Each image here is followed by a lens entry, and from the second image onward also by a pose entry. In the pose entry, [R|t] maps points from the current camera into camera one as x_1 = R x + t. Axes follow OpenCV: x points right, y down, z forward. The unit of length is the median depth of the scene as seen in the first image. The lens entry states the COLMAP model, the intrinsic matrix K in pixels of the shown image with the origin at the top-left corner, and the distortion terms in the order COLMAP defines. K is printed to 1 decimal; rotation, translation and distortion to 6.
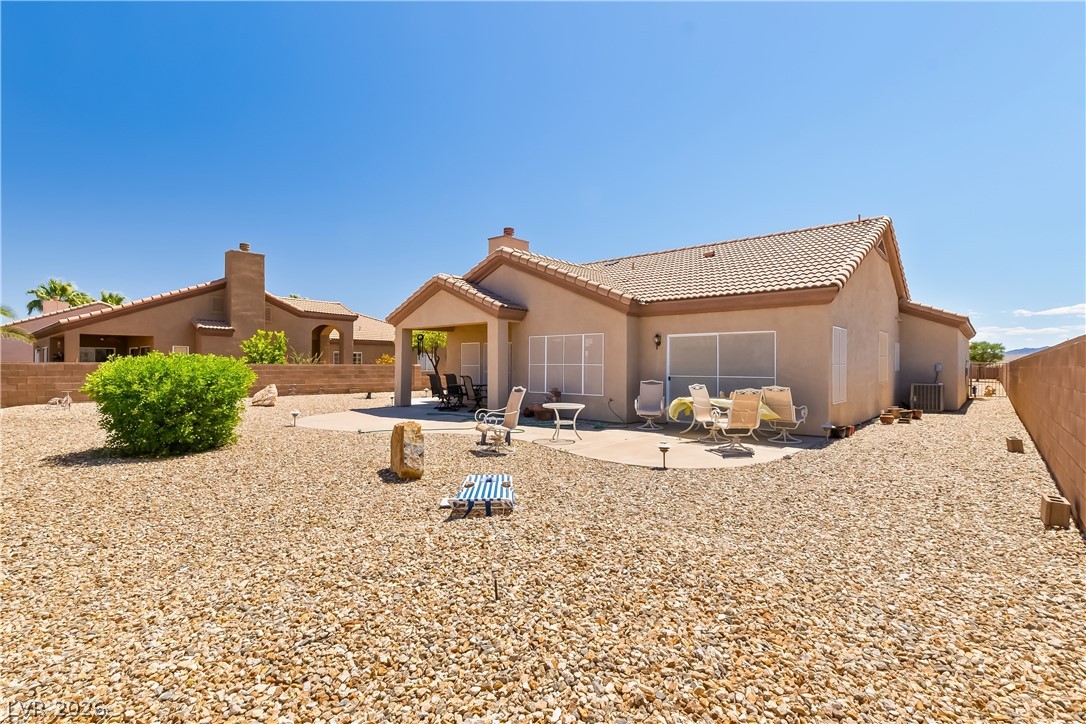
lens RADIAL K [[519.2, 0, 544.5], [0, 519.2, 364.5], [0, 0, 1]] dist [0.003166, 0.000349]
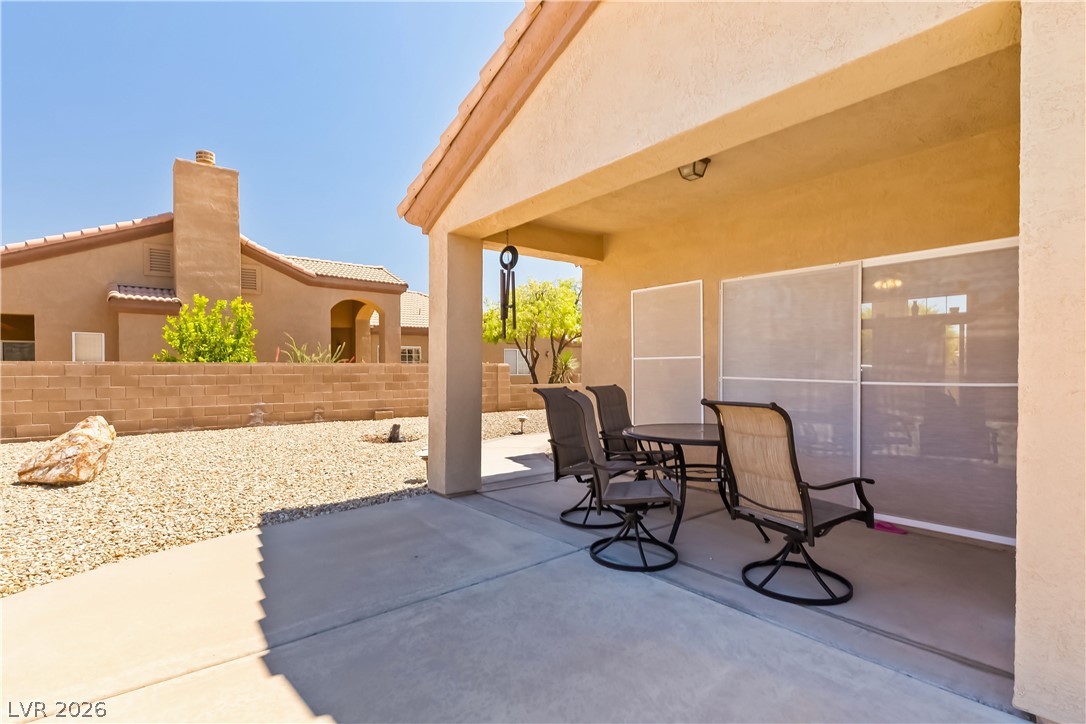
lens RADIAL K [[519.2, 0, 542.4], [0, 519.2, 366.5], [0, 0, 1]] dist [0.003166, 0.000349]
pose [[0.985731, -0.006288, -0.168210, -0.120386], [0.005820, 0.999978, -0.003272, 0.005379], [0.168227, 0.002247, 0.985746, 0.505373]]
